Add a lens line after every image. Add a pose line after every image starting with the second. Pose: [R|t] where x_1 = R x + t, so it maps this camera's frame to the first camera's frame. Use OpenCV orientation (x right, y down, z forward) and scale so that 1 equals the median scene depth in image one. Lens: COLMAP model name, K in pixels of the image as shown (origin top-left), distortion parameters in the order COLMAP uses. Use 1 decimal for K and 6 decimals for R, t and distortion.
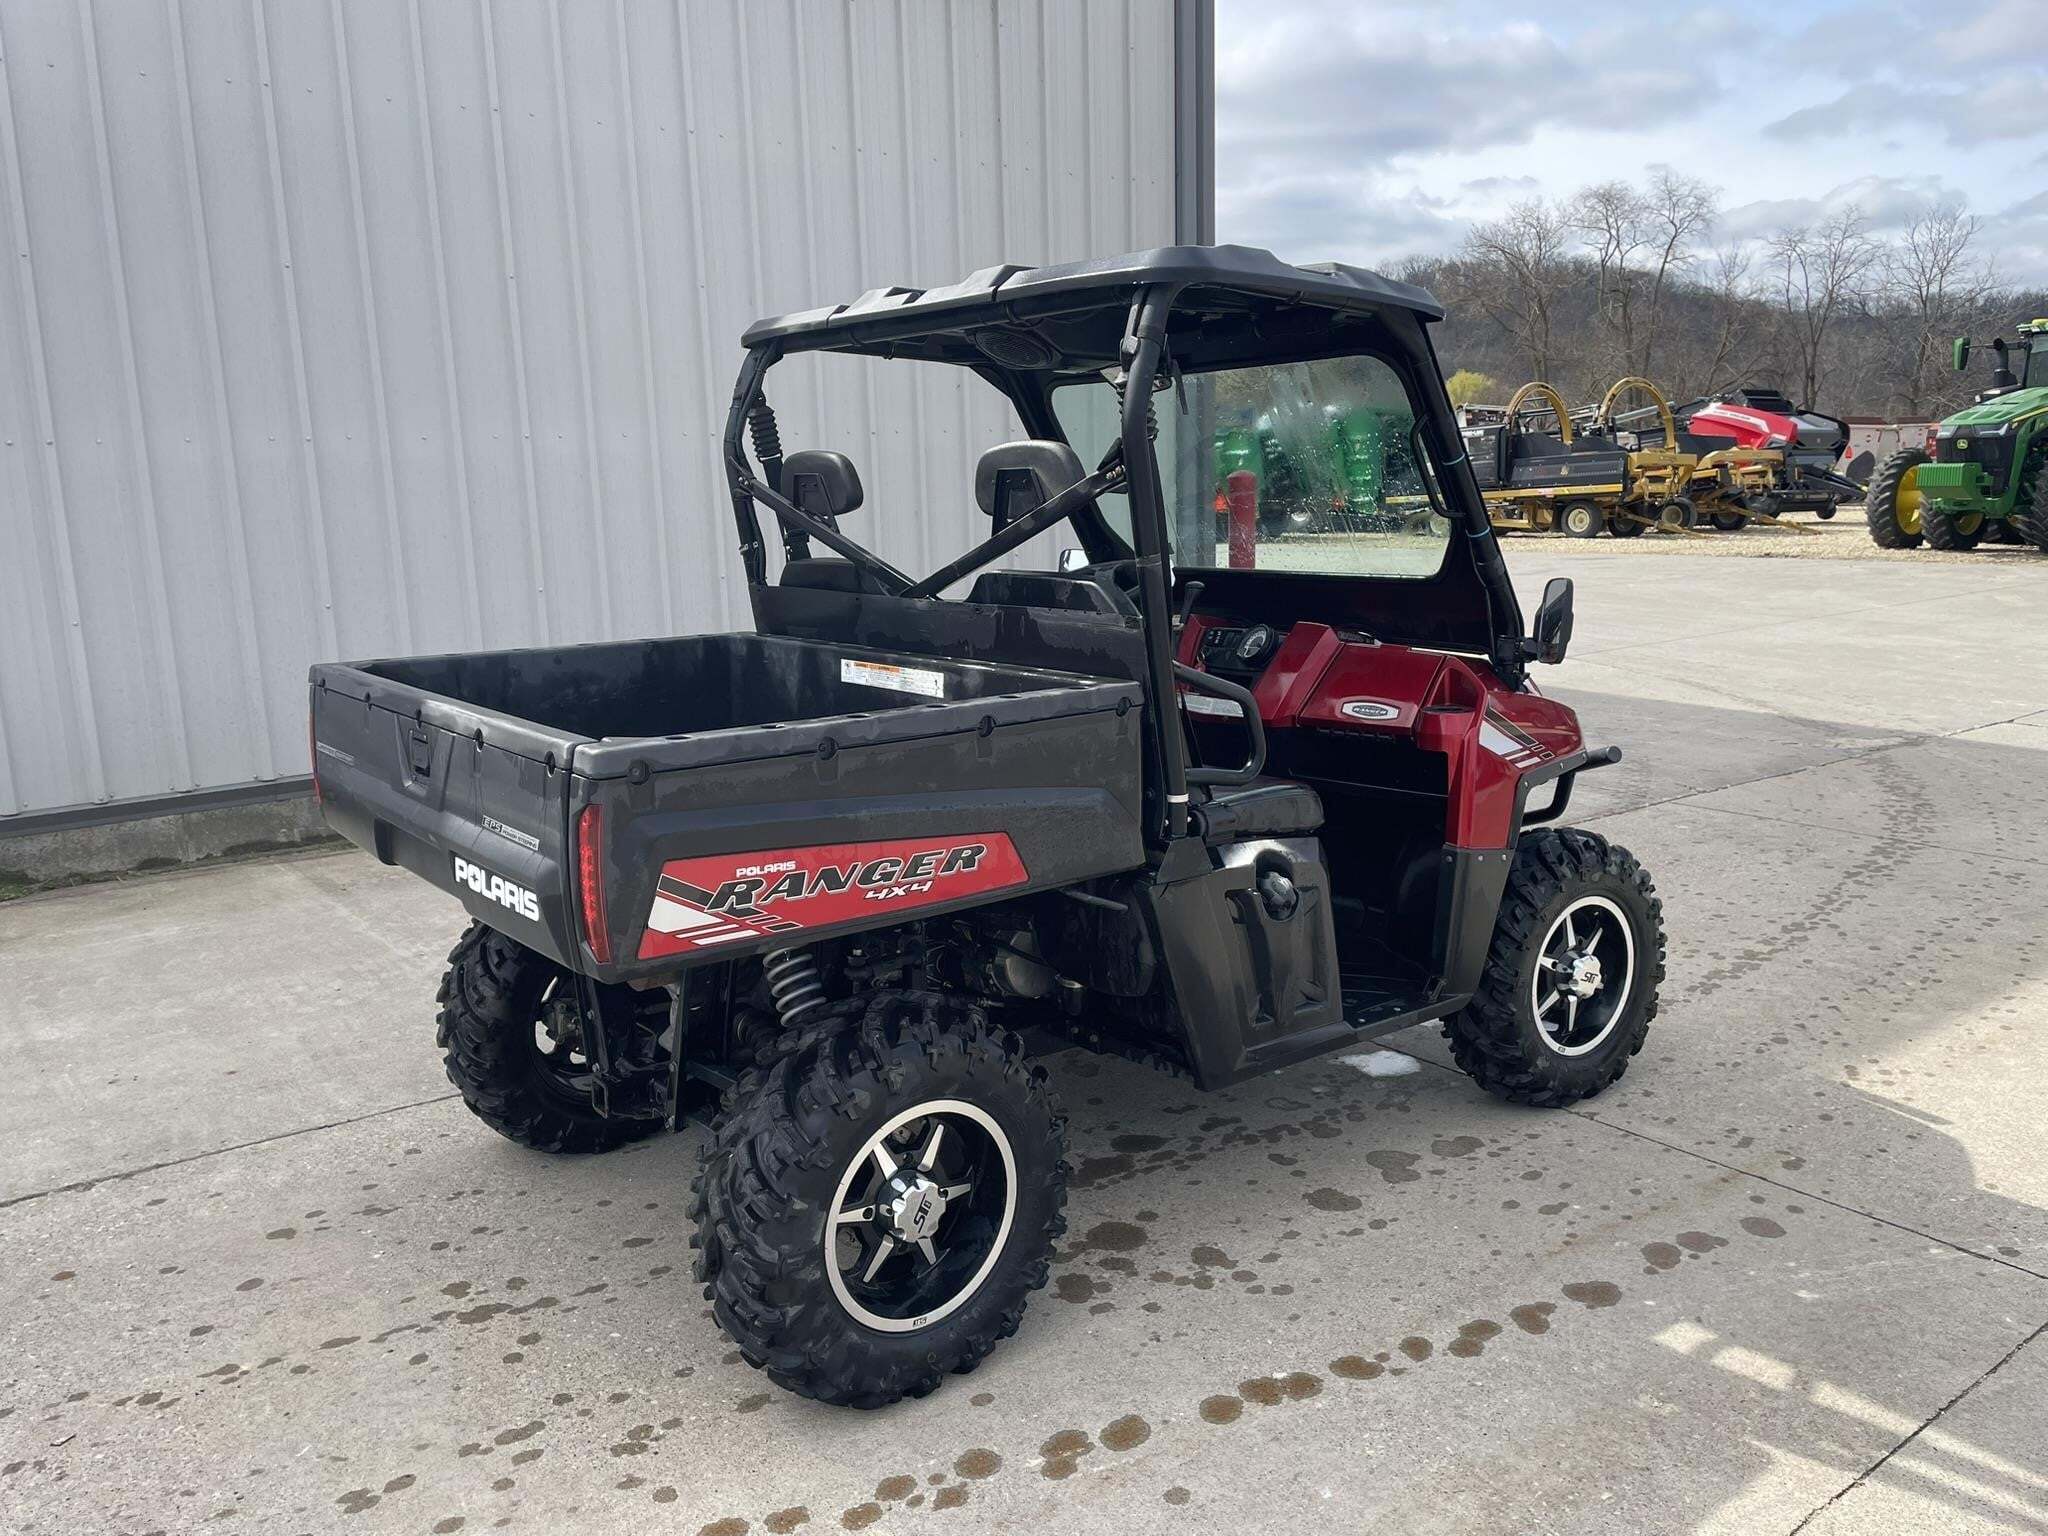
lens RADIAL K [[1530.2, 0, 1015.6], [0, 1530.2, 766.2], [0, 0, 1]] dist [0.064027, -0.088232]
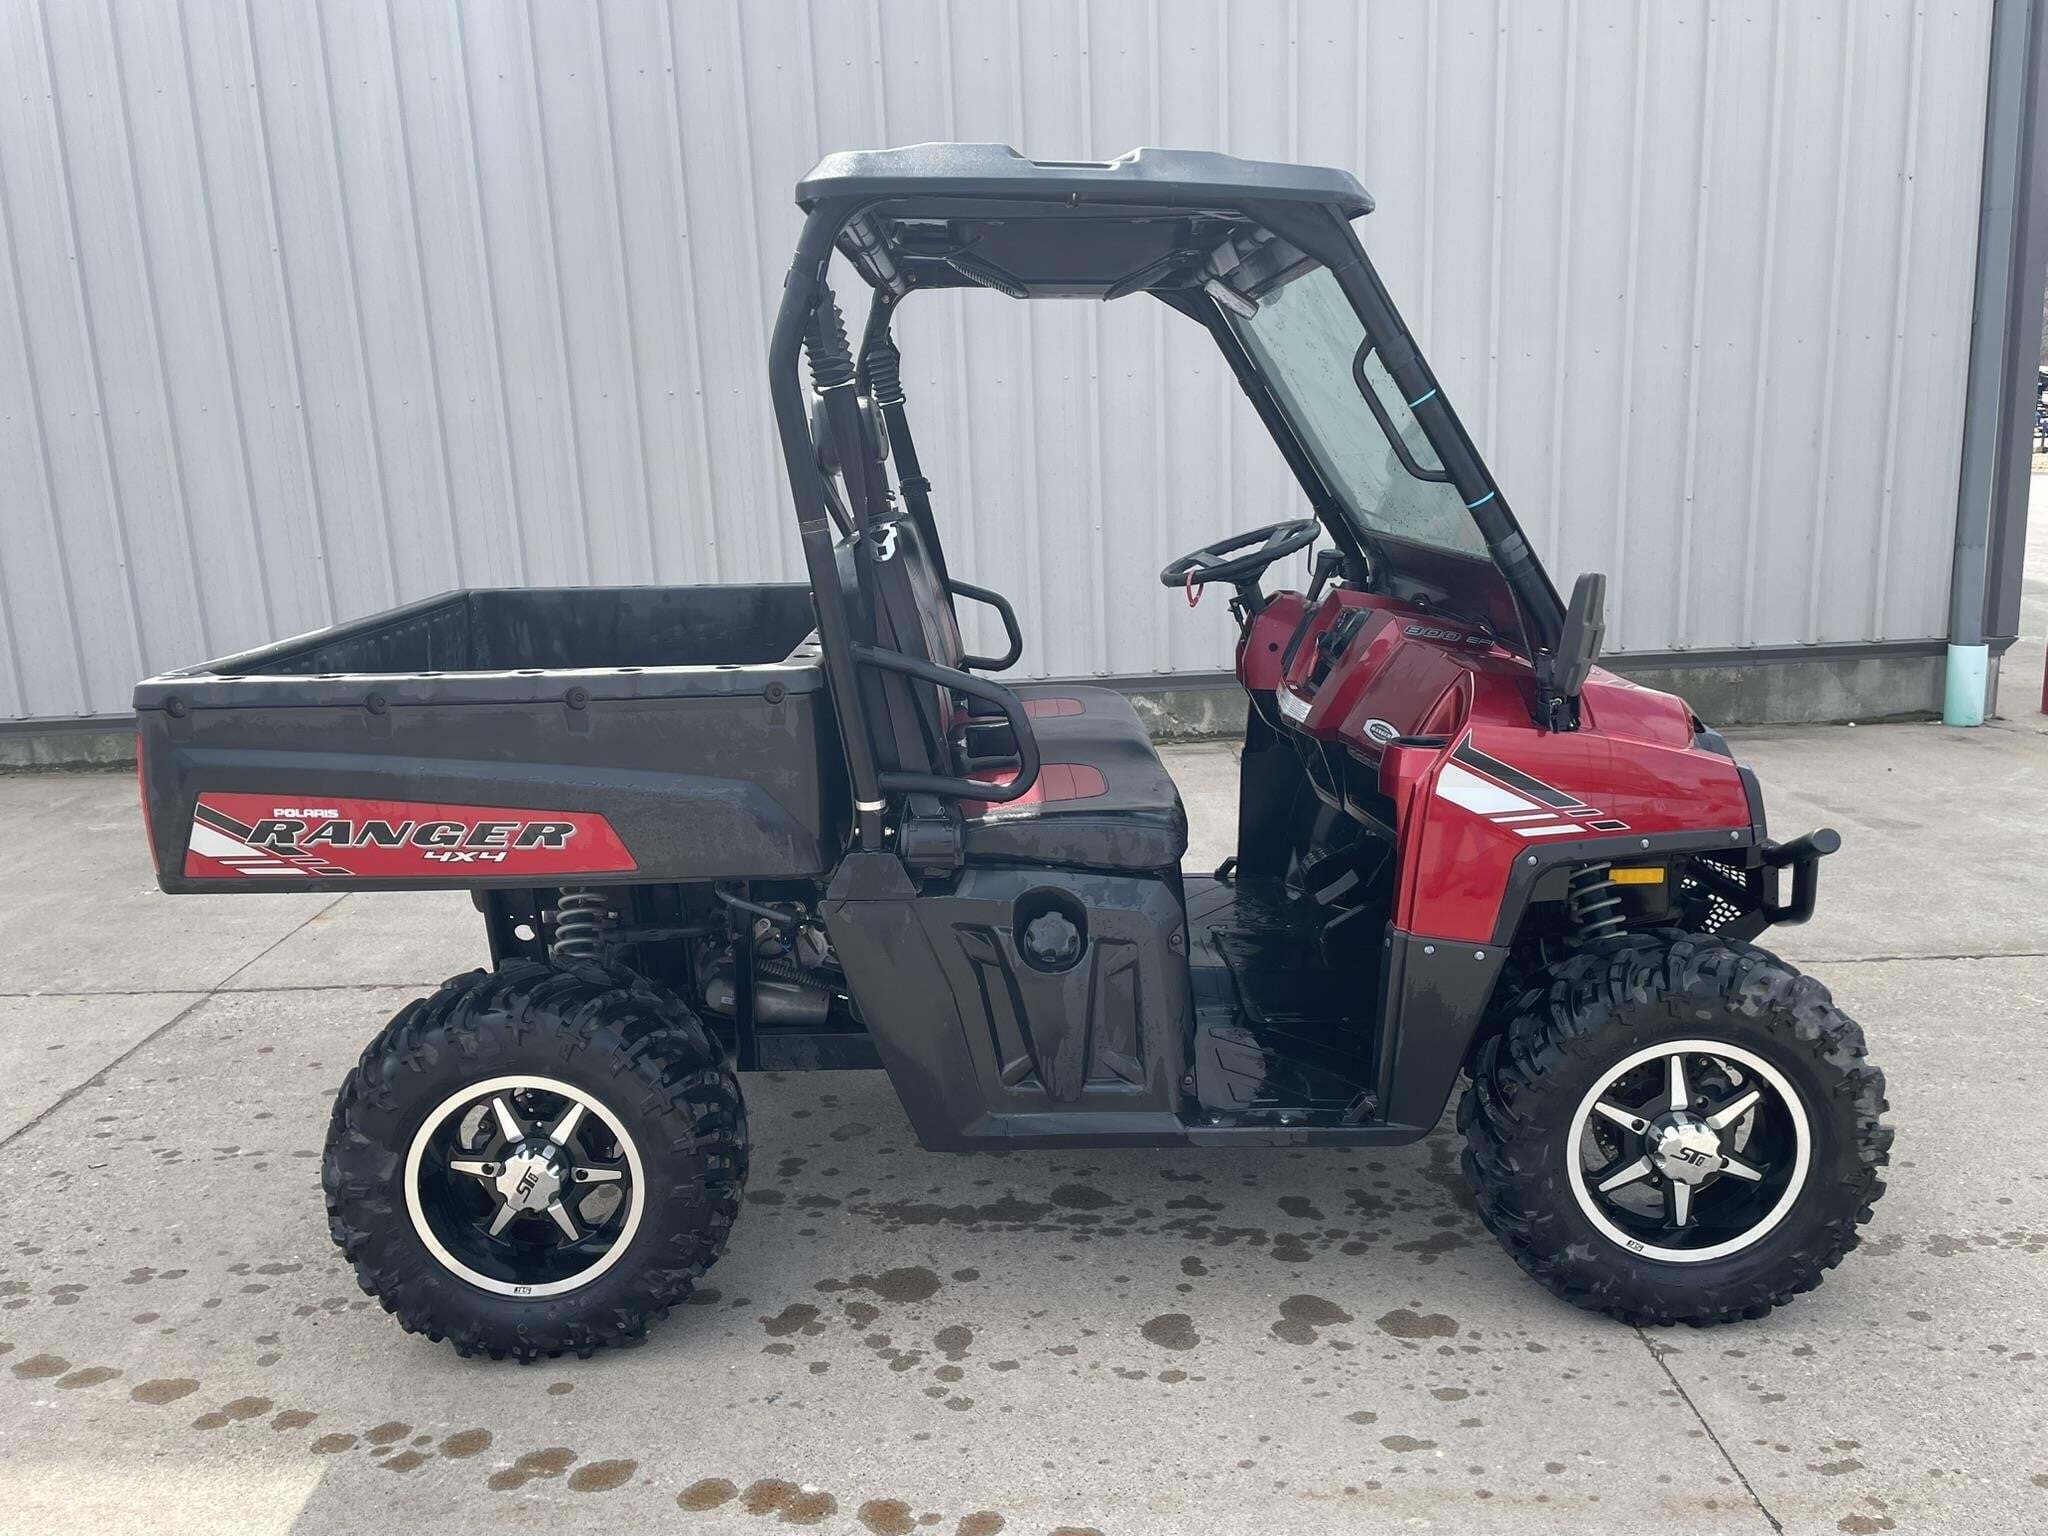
lens RADIAL K [[1530.2, 0, 1015.6], [0, 1530.2, 766.2], [0, 0, 1]] dist [0.064027, -0.088232]
pose [[0.803932, 0.127715, -0.580847, 0.697033], [-0.101817, 0.991807, 0.077155, -0.079212], [0.585941, -0.002887, 0.810348, 0.366374]]
